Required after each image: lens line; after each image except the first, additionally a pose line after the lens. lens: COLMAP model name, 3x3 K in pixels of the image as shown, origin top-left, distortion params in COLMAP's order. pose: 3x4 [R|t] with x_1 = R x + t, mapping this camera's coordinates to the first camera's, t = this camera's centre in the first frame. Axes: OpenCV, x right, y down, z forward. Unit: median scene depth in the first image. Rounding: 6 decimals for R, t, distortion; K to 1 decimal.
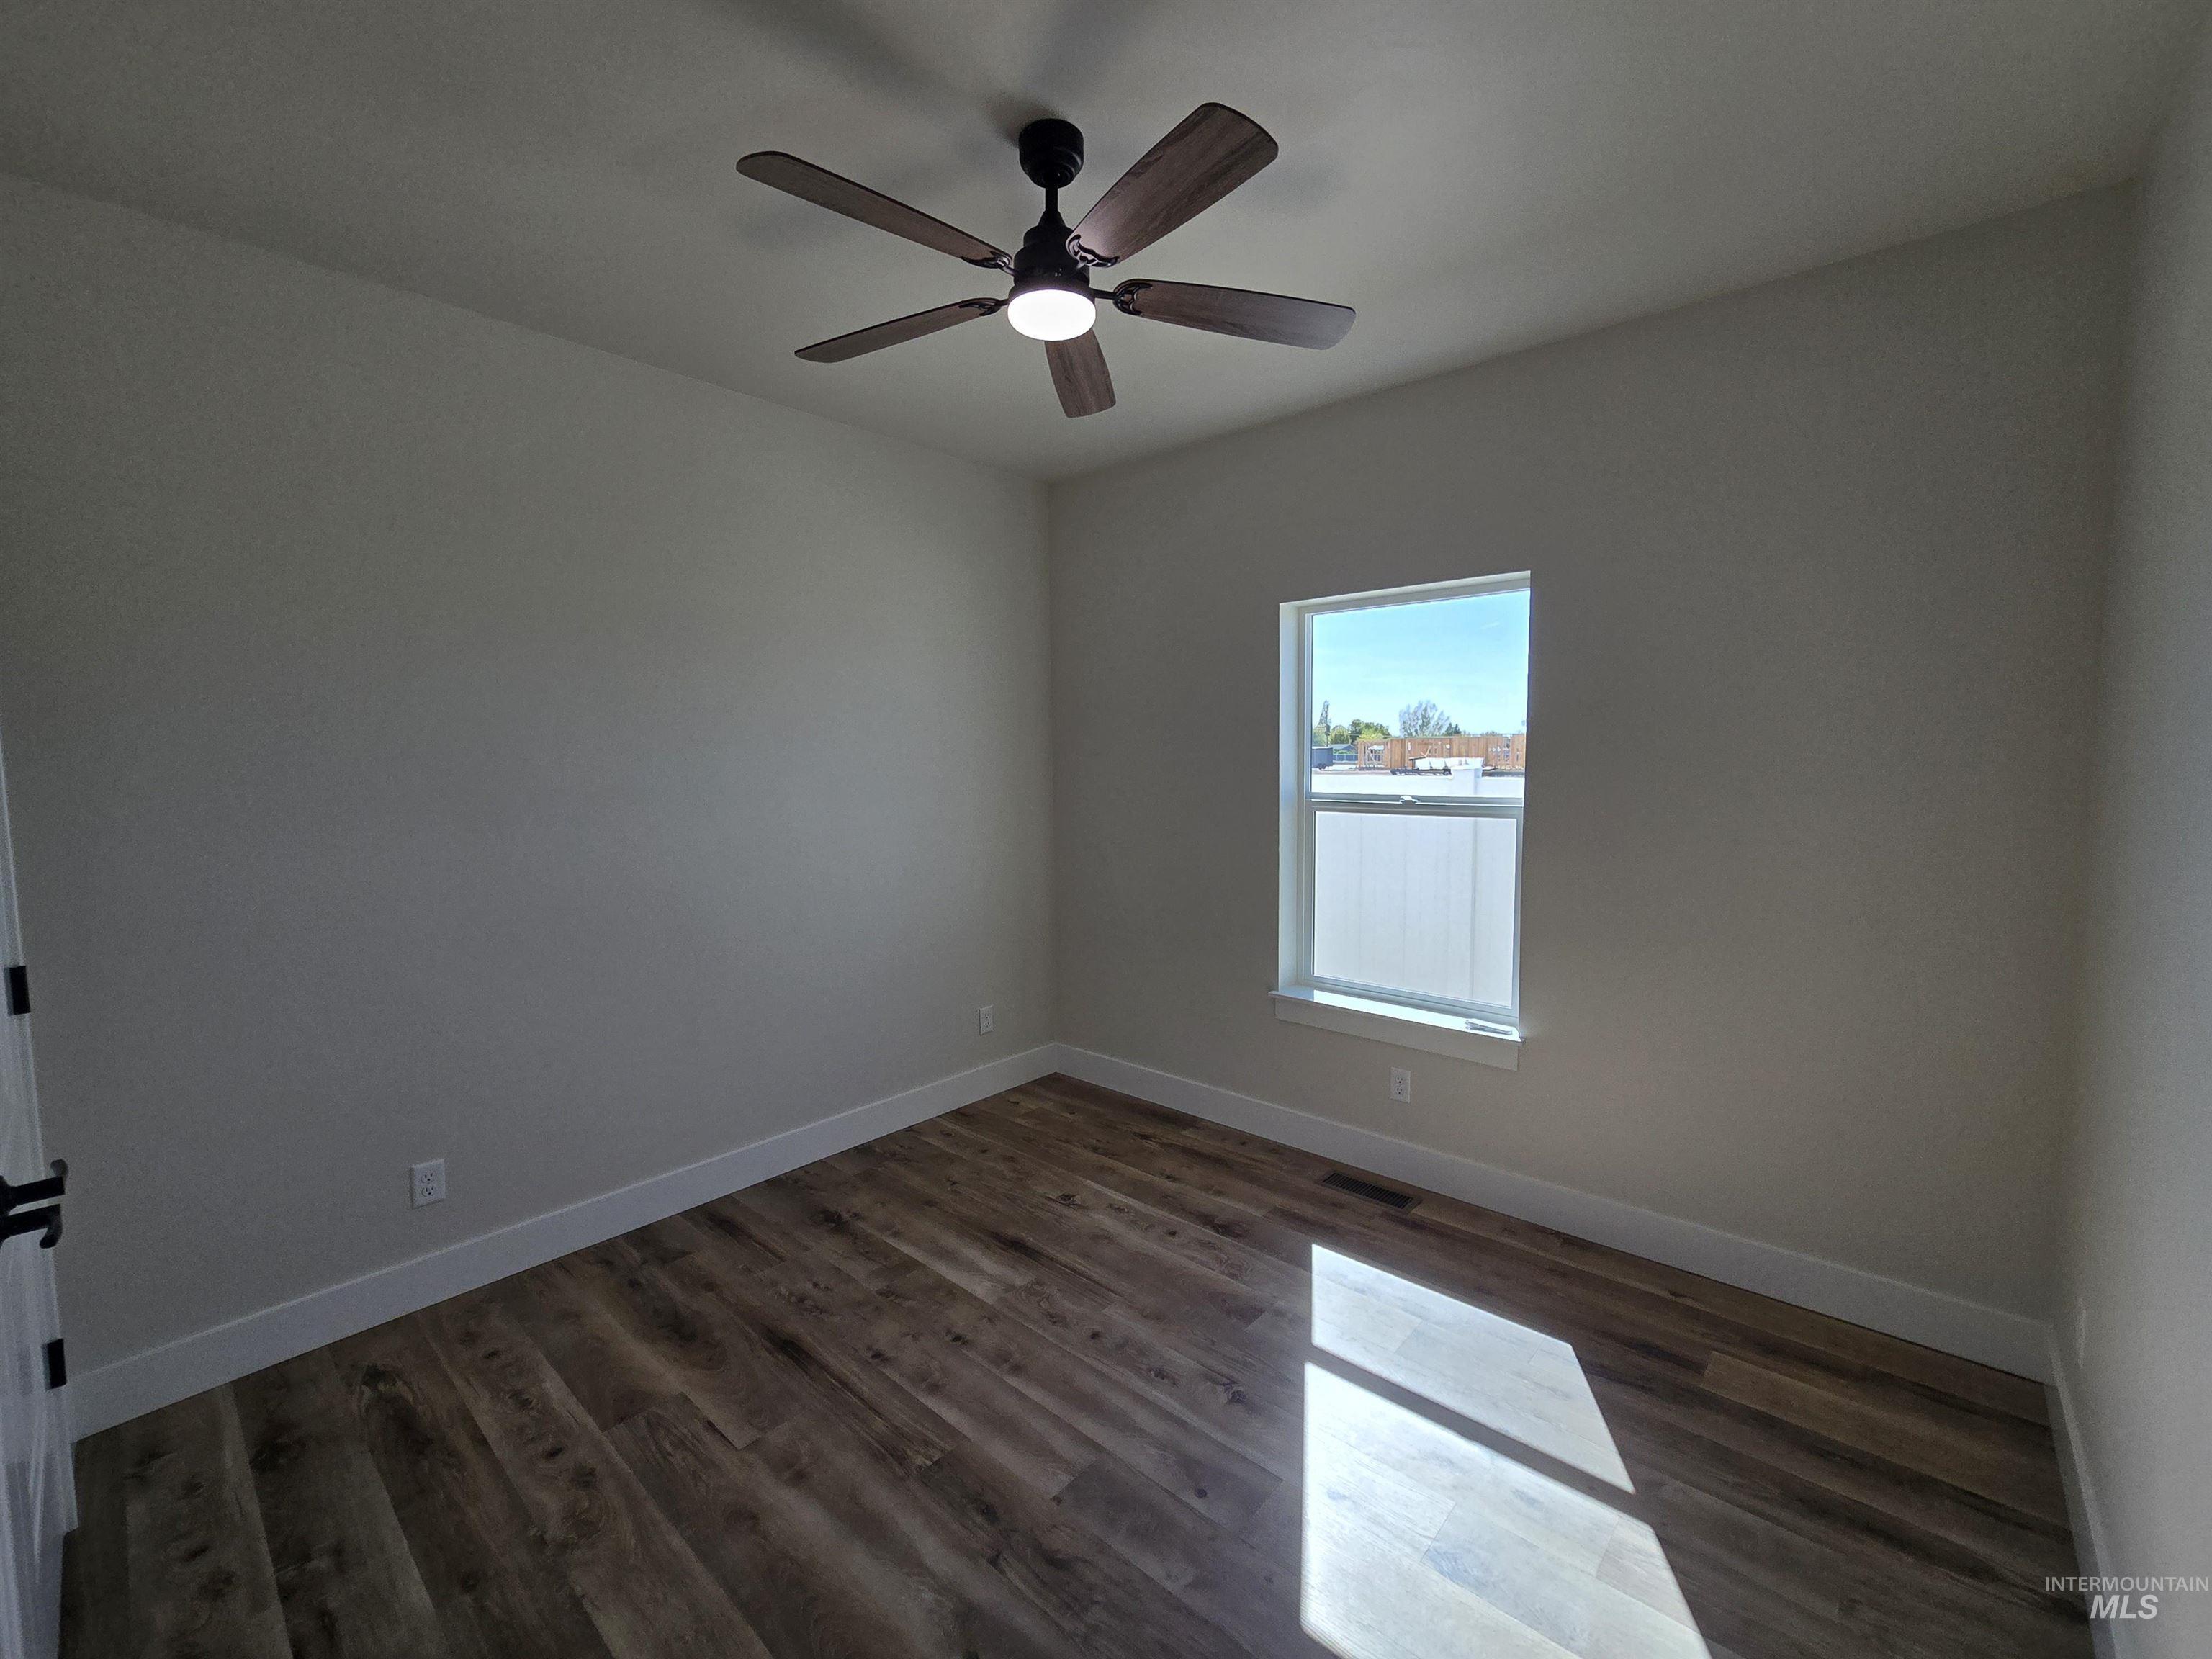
lens RADIAL K [[907.4, 0, 1102.0], [0, 907.4, 820.9], [0, 0, 1]] dist [0.000187, -0.000520]
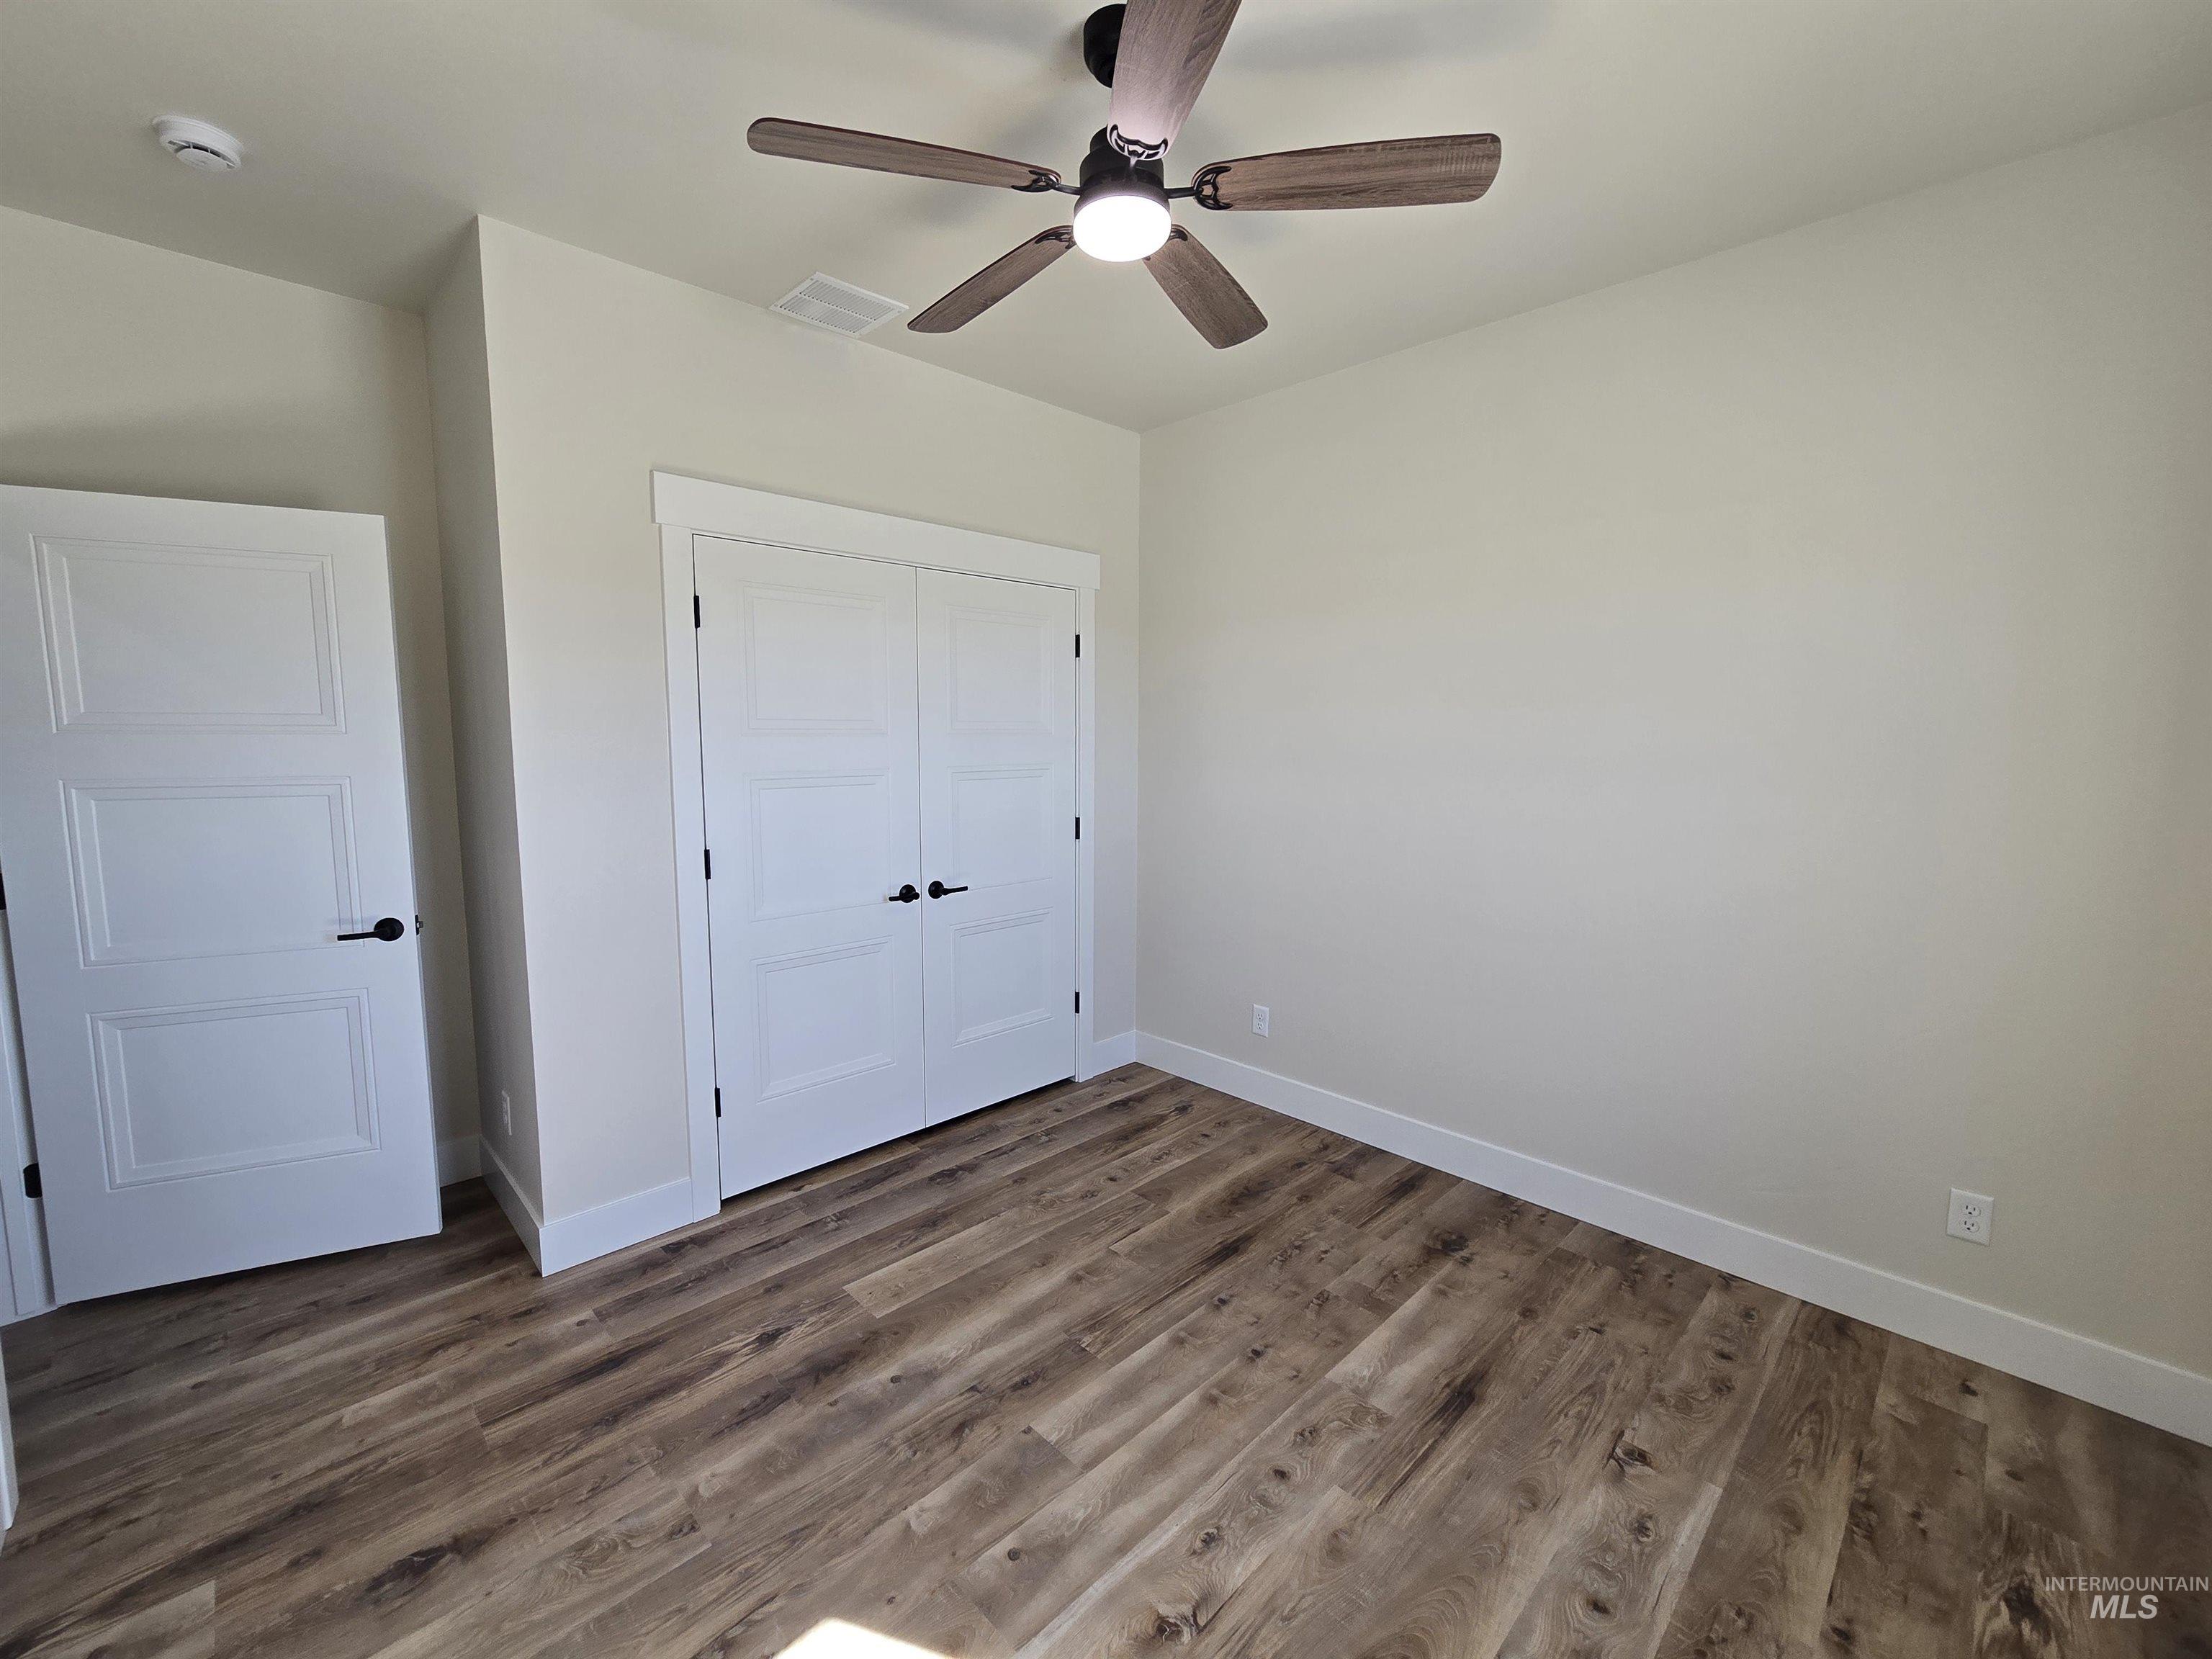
lens RADIAL K [[907.4, 0, 1097.1], [0, 907.4, 833.8], [0, 0, 1]] dist [0.000187, -0.000520]
pose [[-0.066424, 0.121195, -0.990404, 0.736828], [-0.075446, 0.989144, 0.126101, -0.064273], [0.994935, 0.083098, -0.056560, 0.877885]]
